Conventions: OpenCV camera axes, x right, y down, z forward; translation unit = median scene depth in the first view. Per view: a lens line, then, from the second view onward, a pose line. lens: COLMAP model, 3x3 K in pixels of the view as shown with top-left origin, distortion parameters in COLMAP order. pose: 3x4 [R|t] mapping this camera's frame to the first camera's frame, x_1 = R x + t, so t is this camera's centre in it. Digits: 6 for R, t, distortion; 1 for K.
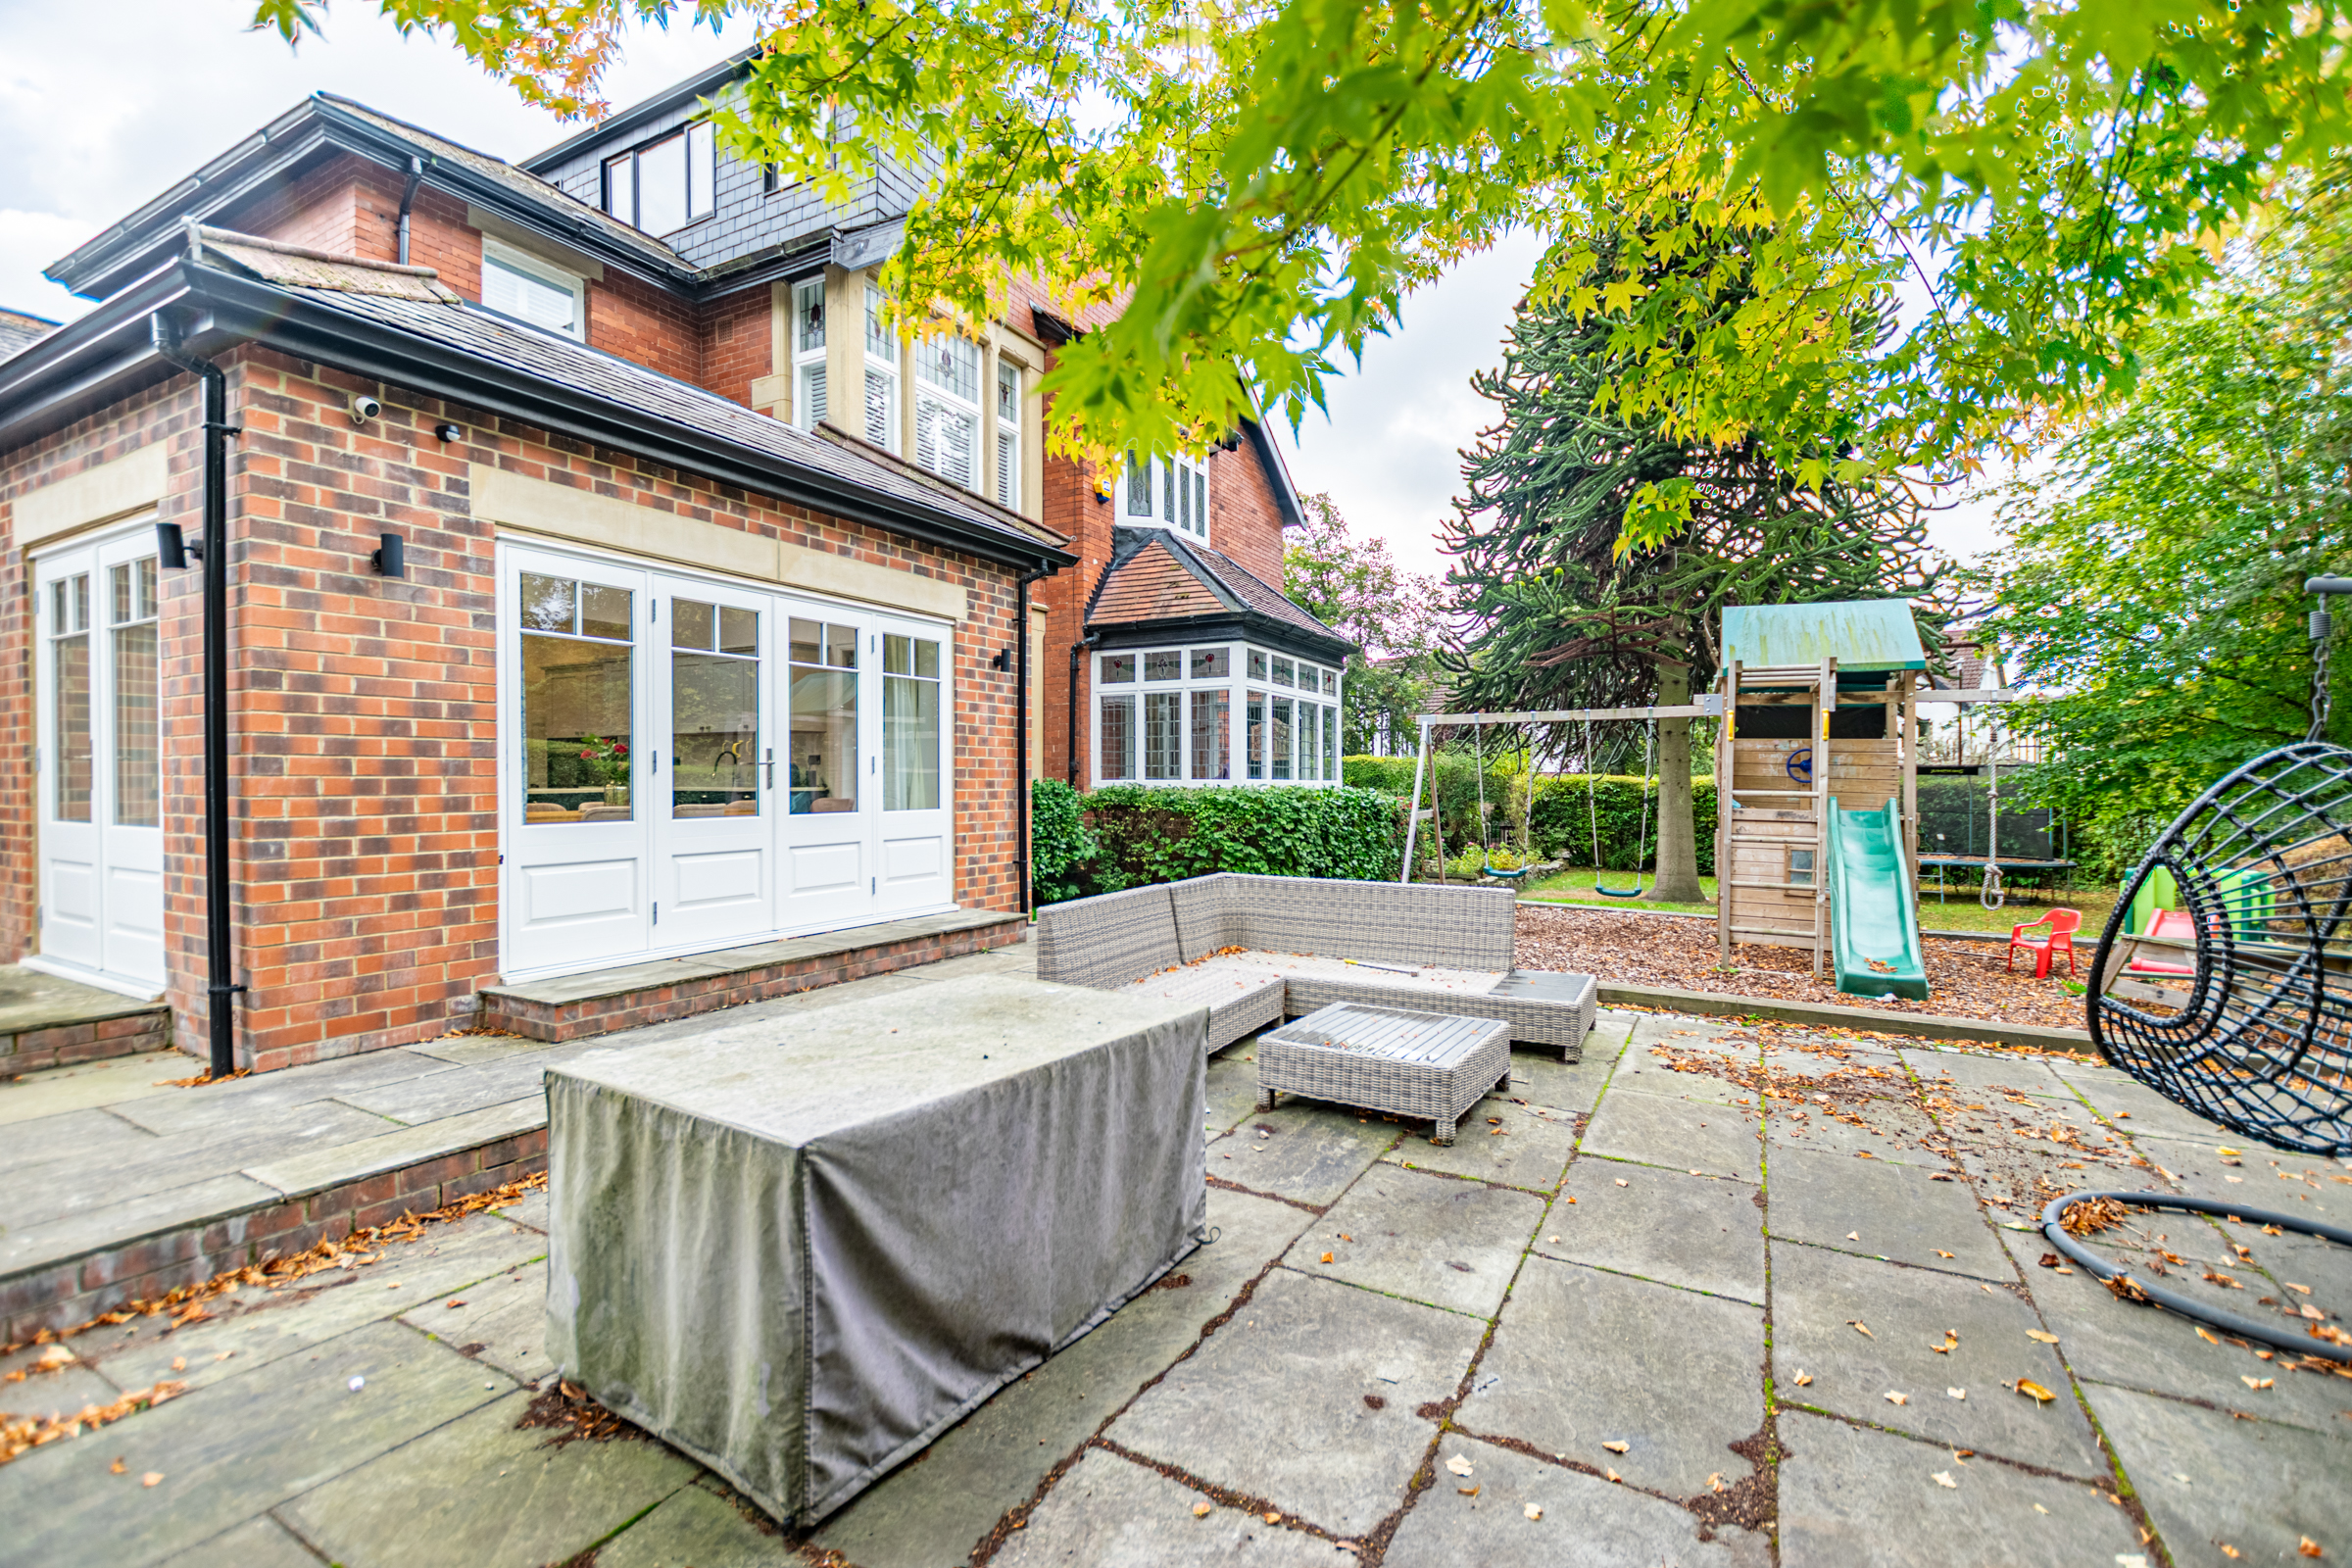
lens RADIAL K [[1011.8, 0, 1180.1], [0, 1011.8, 785.9], [0, 0, 1]] dist [0.010405, -0.005918]
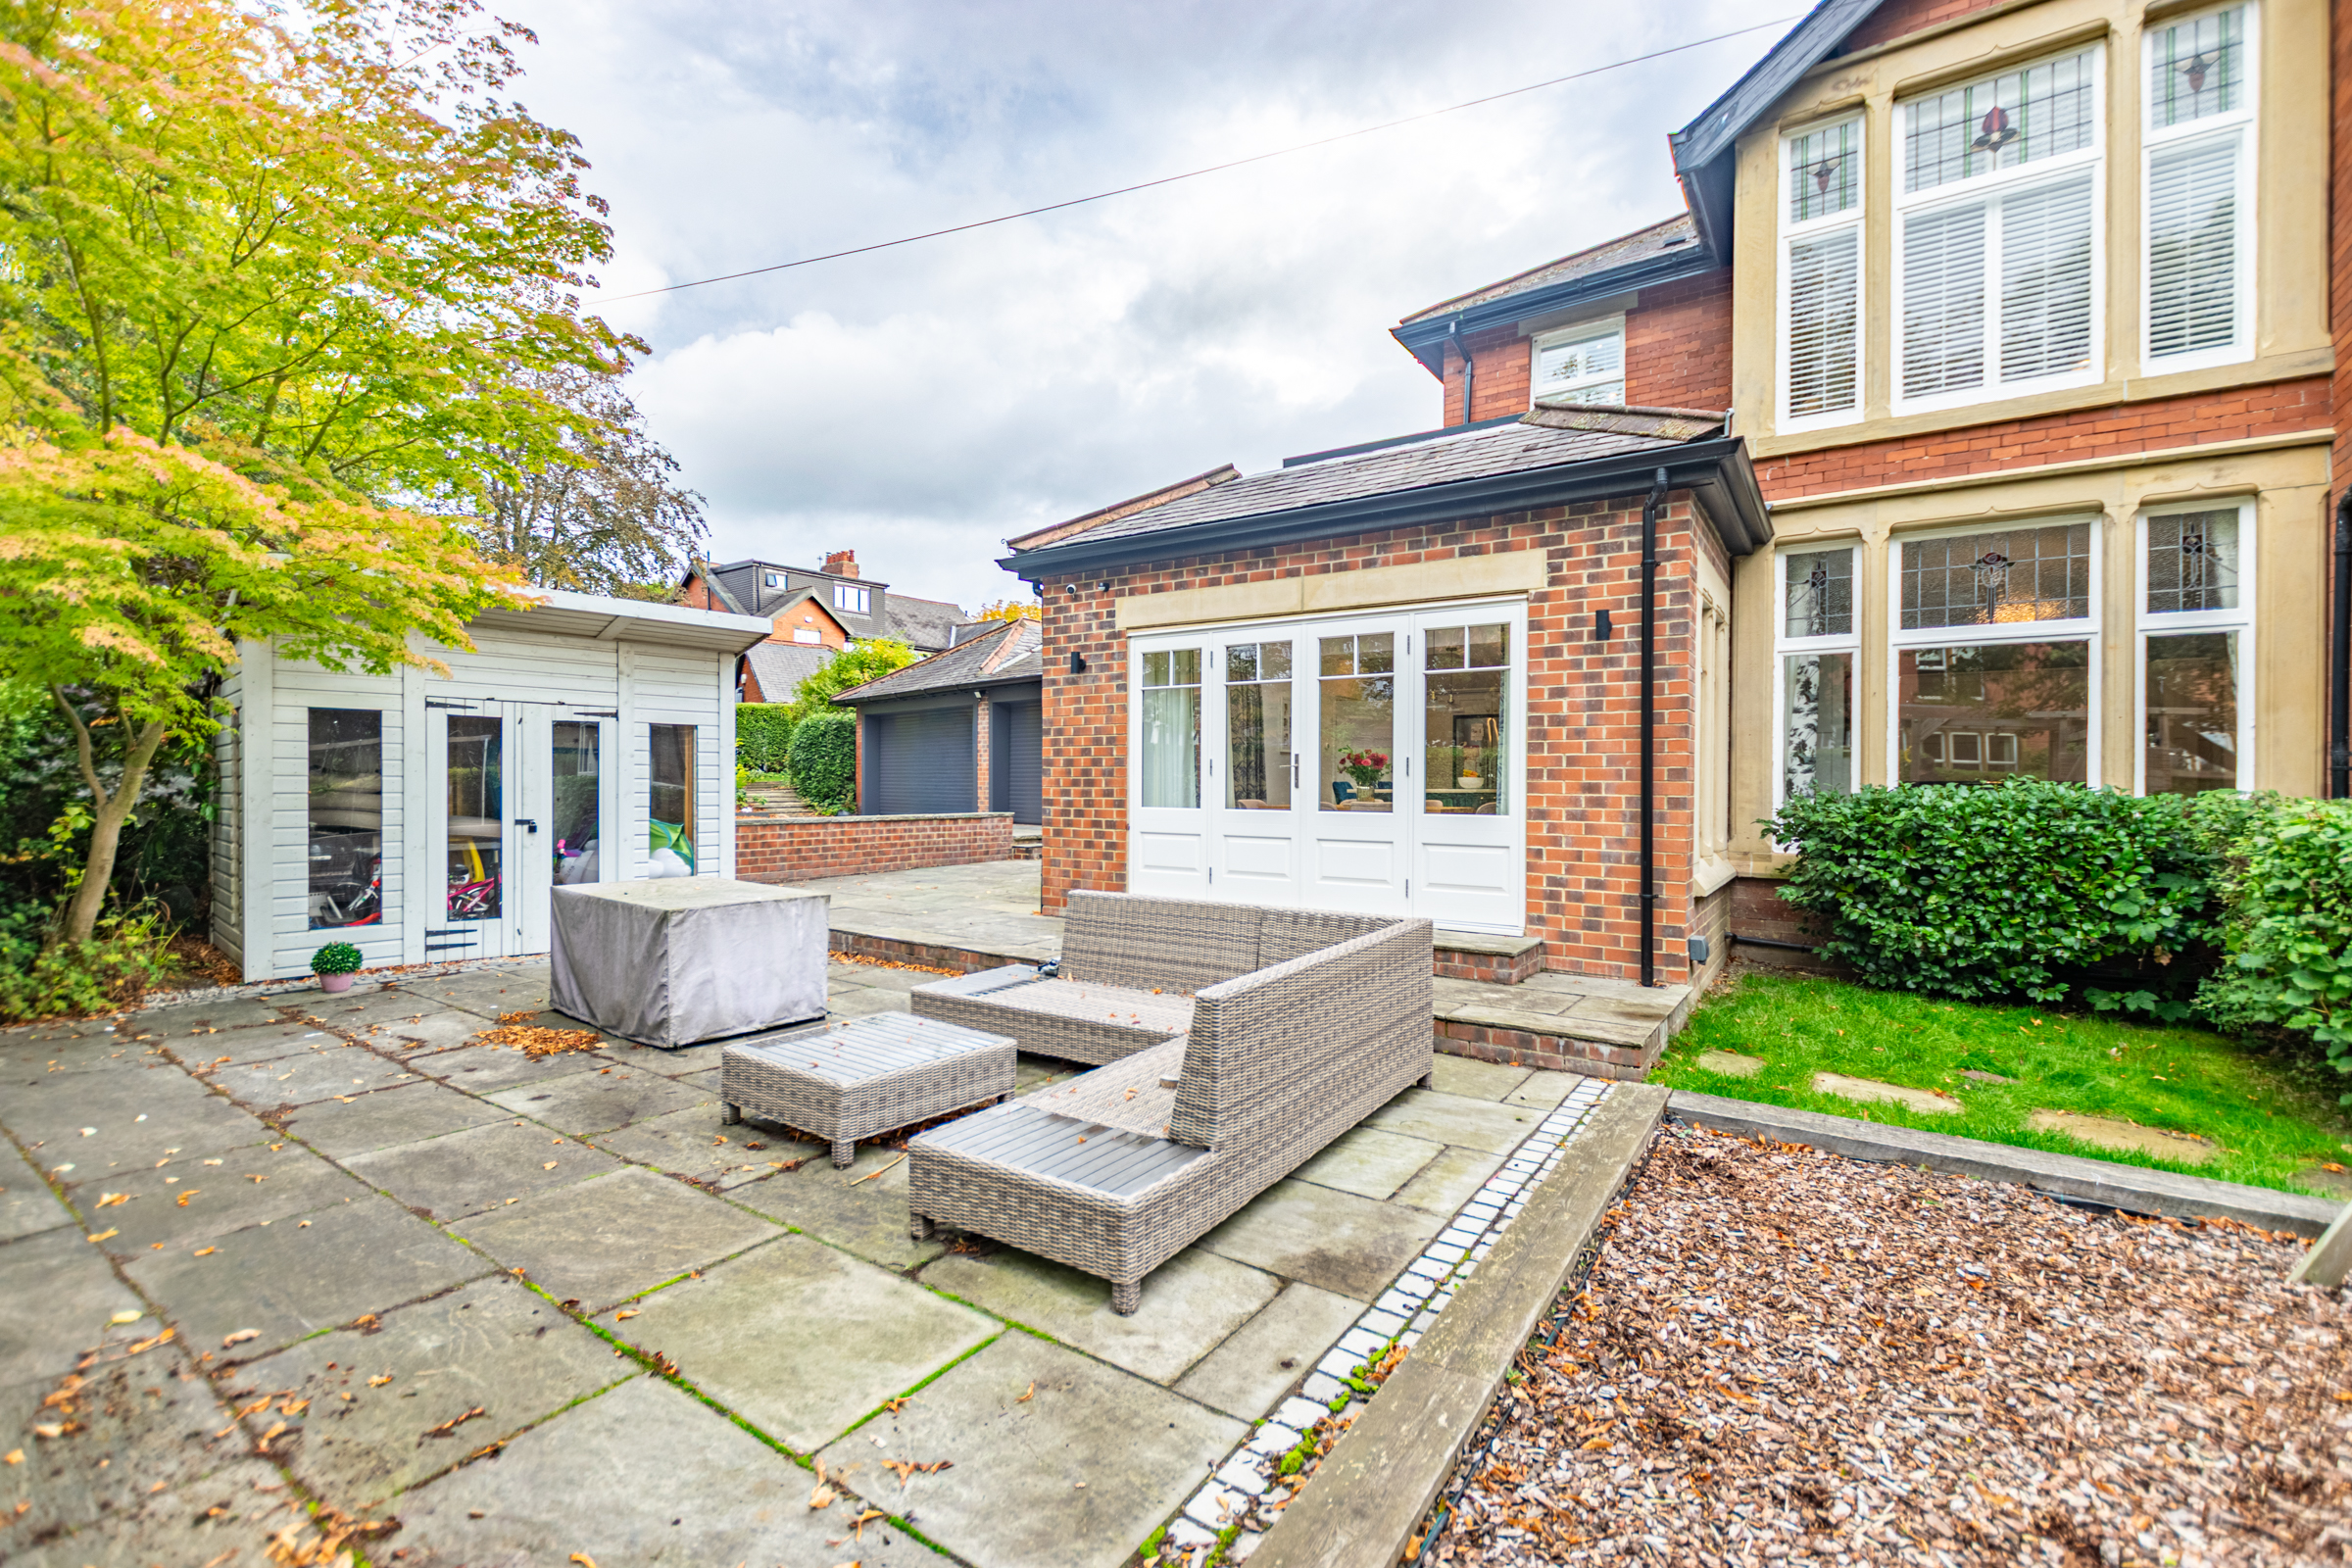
lens RADIAL K [[1011.8, 0, 1180.1], [0, 1011.8, 785.9], [0, 0, 1]] dist [0.010405, -0.005918]
pose [[-0.089848, 0.004389, -0.995946, 0.644825], [-0.013058, 0.999899, 0.005585, -0.003569], [0.995870, 0.013506, -0.089781, 0.792261]]
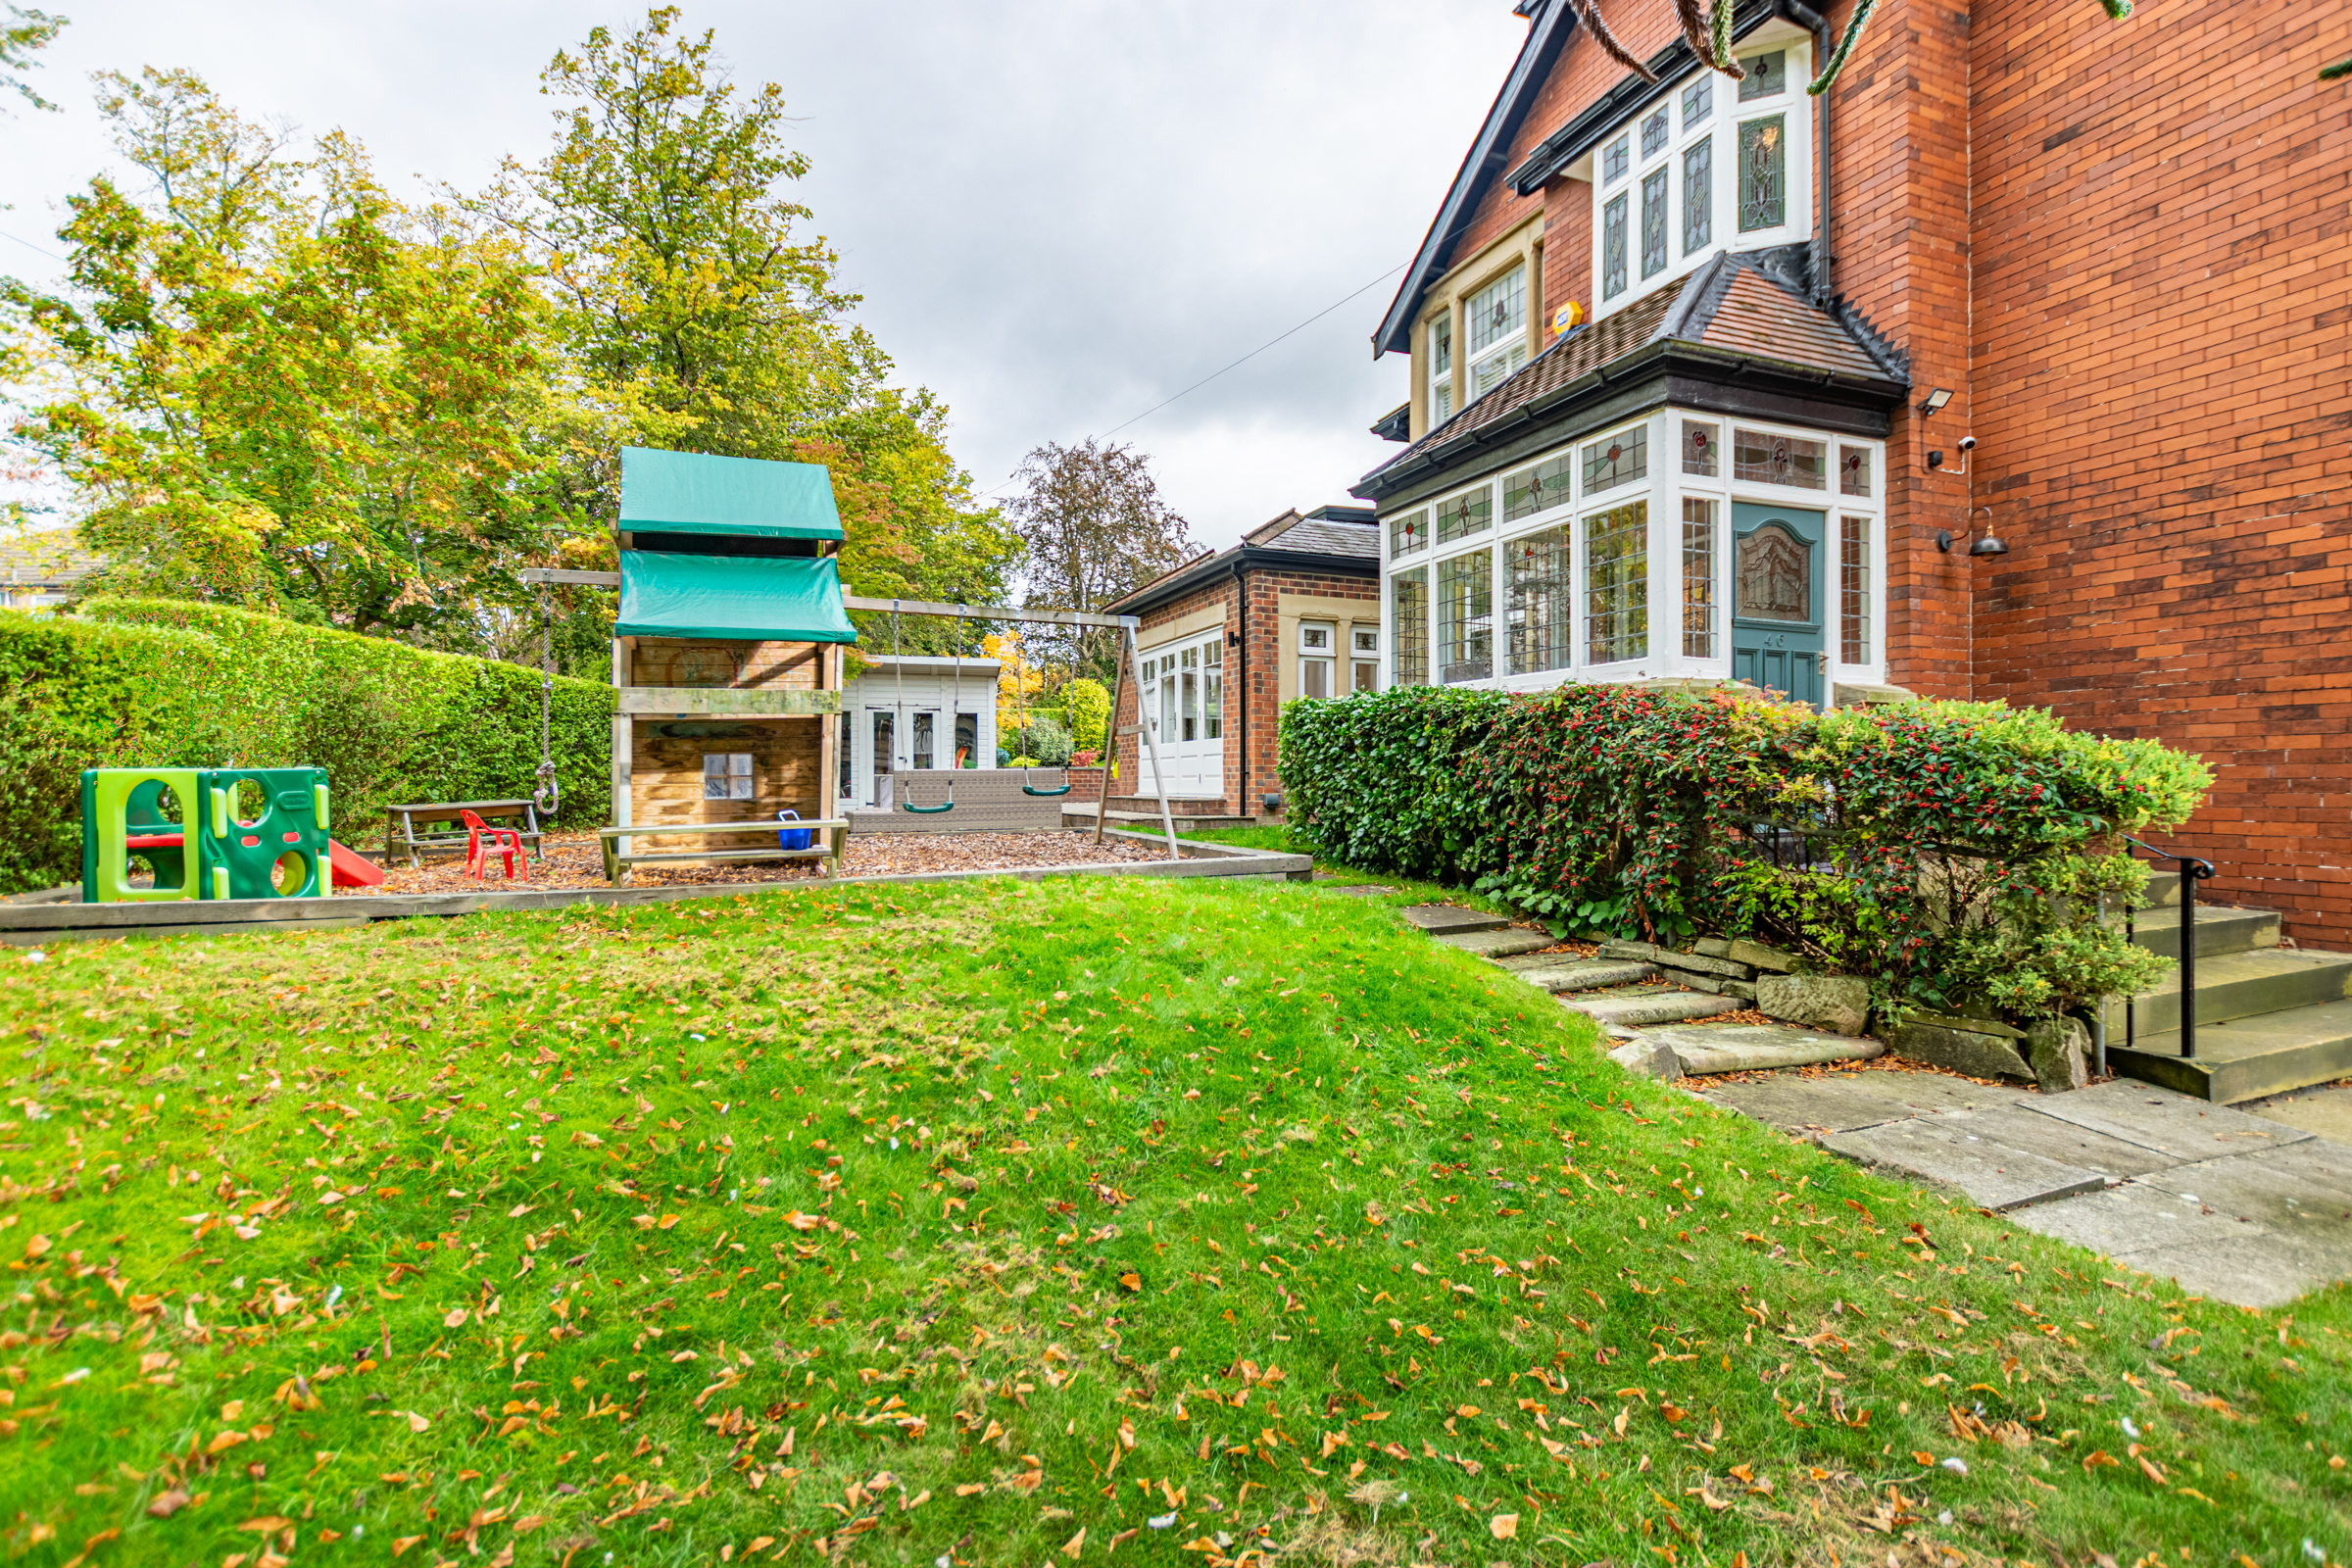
lens RADIAL K [[1091.1, 0, 1176.0], [0, 1091.1, 784.0], [0, 0, 1]] dist [-0.000774, -0.000002]
pose [[-0.630873, 0.000870, -0.775886, 1.089418], [-0.003414, 0.999987, 0.003898, 0.070666], [0.775879, 0.005108, -0.630861, 1.785354]]
